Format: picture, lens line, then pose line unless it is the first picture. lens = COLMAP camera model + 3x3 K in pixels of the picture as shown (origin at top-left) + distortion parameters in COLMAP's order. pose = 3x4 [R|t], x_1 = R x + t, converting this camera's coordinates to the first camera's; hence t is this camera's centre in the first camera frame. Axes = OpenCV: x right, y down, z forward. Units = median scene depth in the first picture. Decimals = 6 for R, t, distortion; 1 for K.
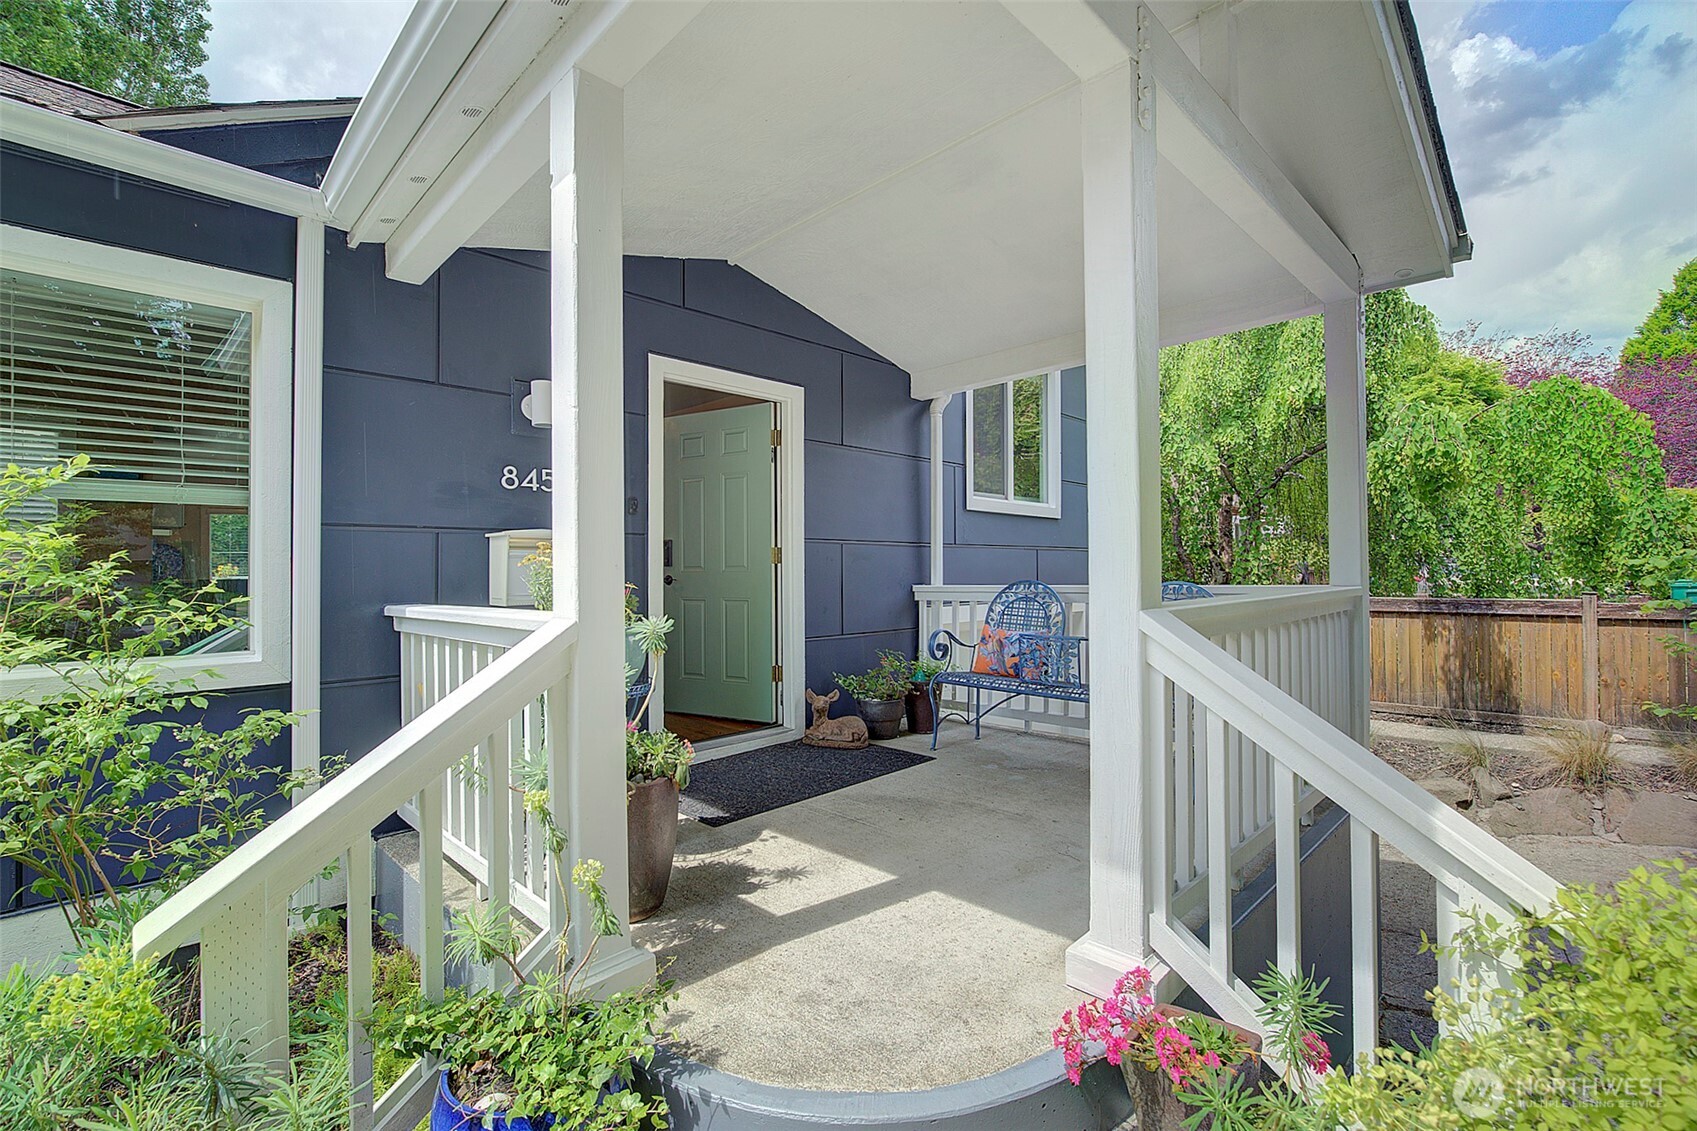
lens RADIAL K [[743.3, 0, 874.2], [0, 743.3, 568.2], [0, 0, 1]] dist [-0.001867, 0.000164]
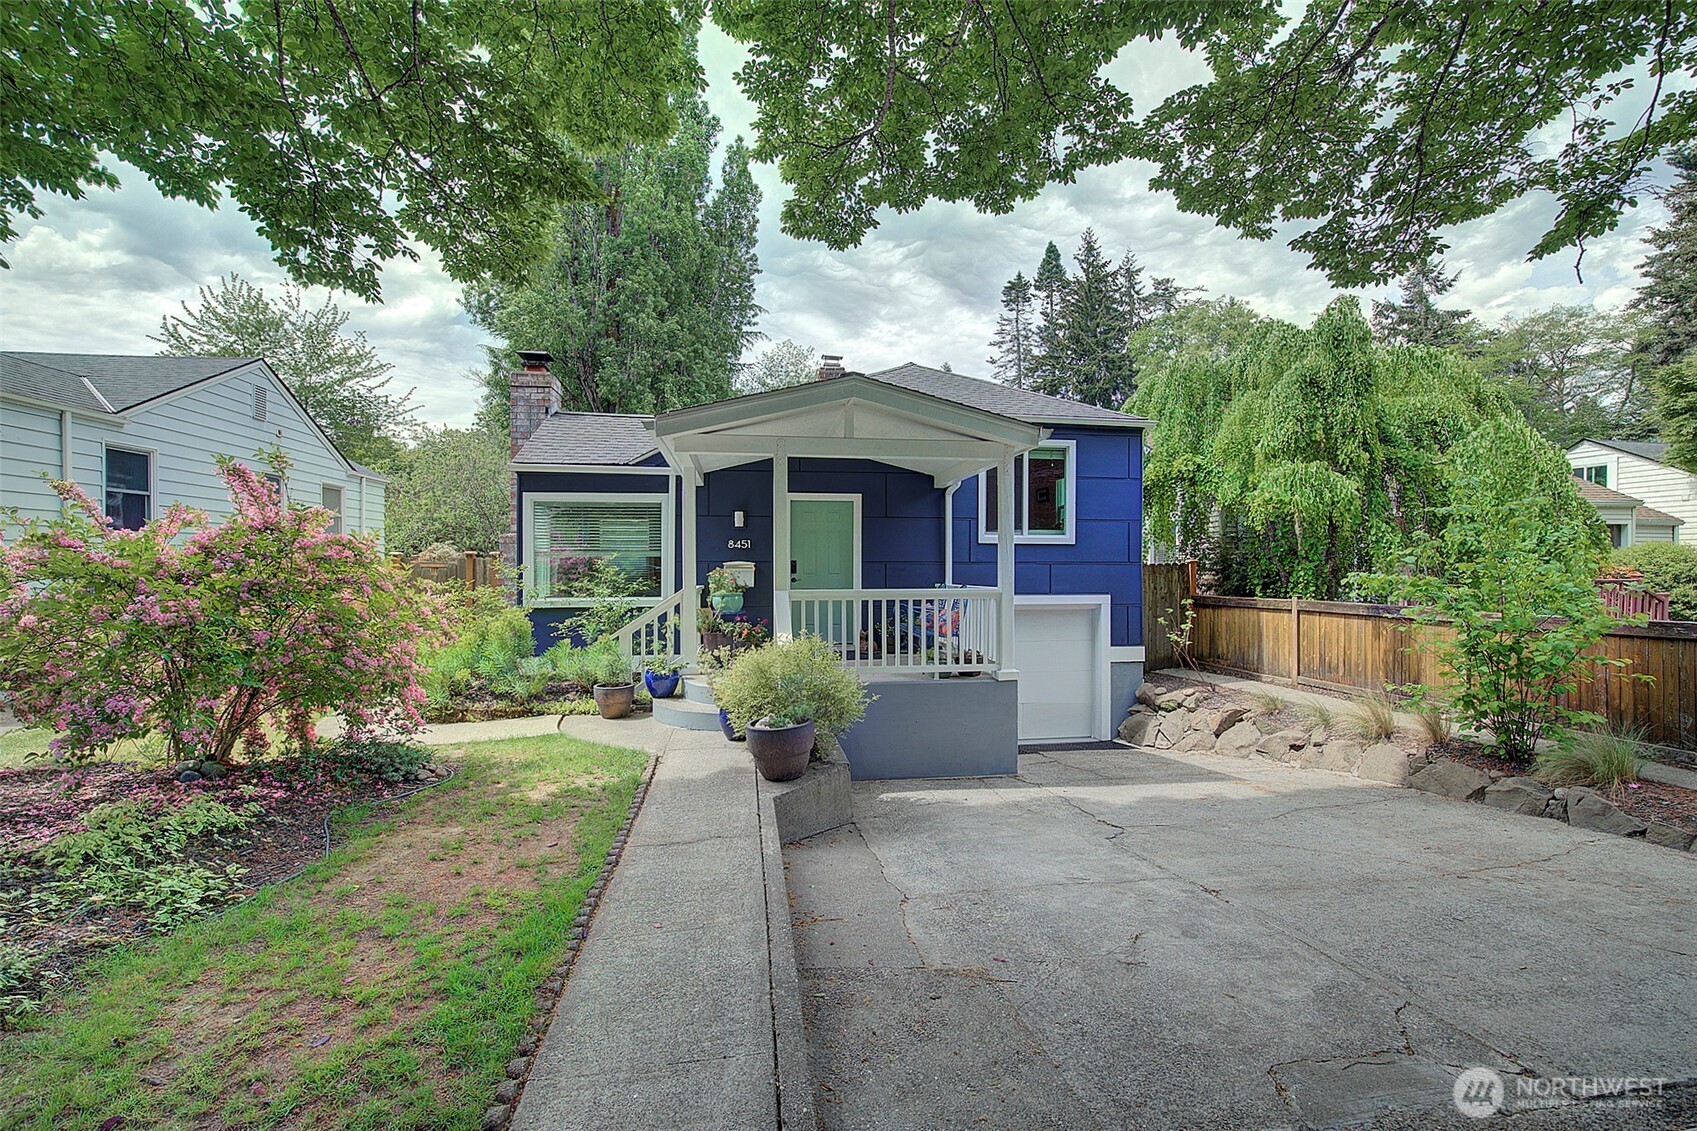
lens RADIAL K [[743.3, 0, 874.2], [0, 743.3, 568.2], [0, 0, 1]] dist [-0.001867, 0.000164]
pose [[0.825775, -0.001680, -0.563997, 1.010915], [-0.010931, 0.999760, -0.018983, 0.016706], [0.563893, 0.021841, 0.825559, -0.680000]]
